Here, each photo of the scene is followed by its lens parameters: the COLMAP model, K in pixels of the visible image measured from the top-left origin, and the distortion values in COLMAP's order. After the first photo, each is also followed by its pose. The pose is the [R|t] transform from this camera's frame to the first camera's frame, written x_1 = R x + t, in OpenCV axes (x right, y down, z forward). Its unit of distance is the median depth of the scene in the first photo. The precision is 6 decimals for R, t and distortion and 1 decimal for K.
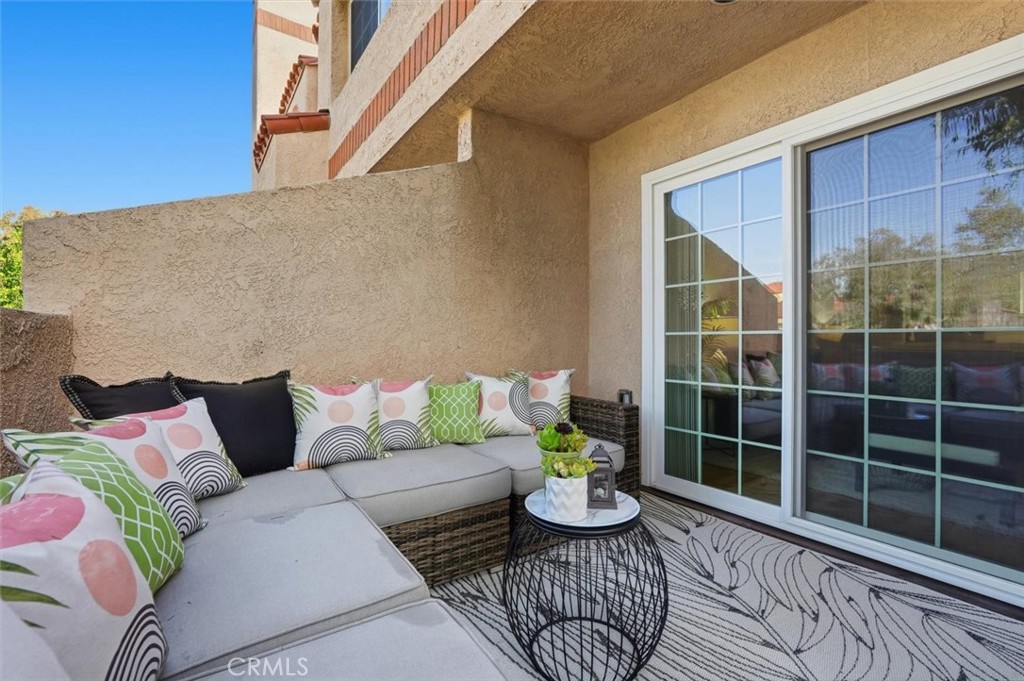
lens RADIAL K [[449.6, 0, 512.6], [0, 449.6, 338.8], [0, 0, 1]] dist [-0.004696, -0.000182]
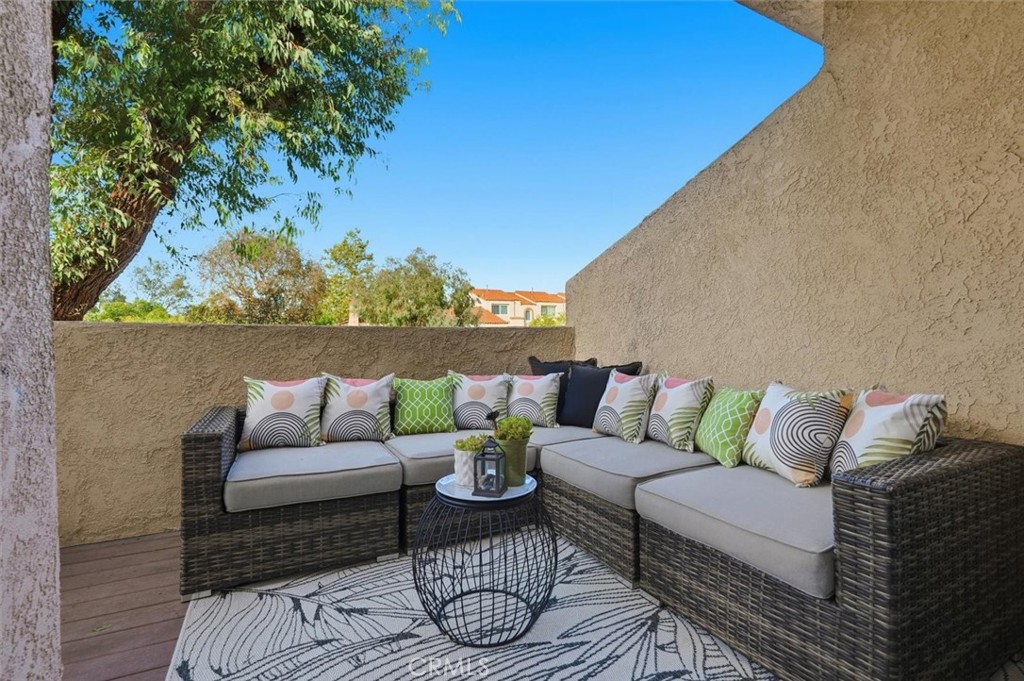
lens RADIAL K [[449.6, 0, 512.0], [0, 449.6, 342.1], [0, 0, 1]] dist [-0.004696, -0.000182]
pose [[-0.102715, 0.001254, -0.994710, 0.771404], [0.013944, 0.999903, -0.000179, 0.007839], [0.994613, -0.013889, -0.102723, 0.725775]]
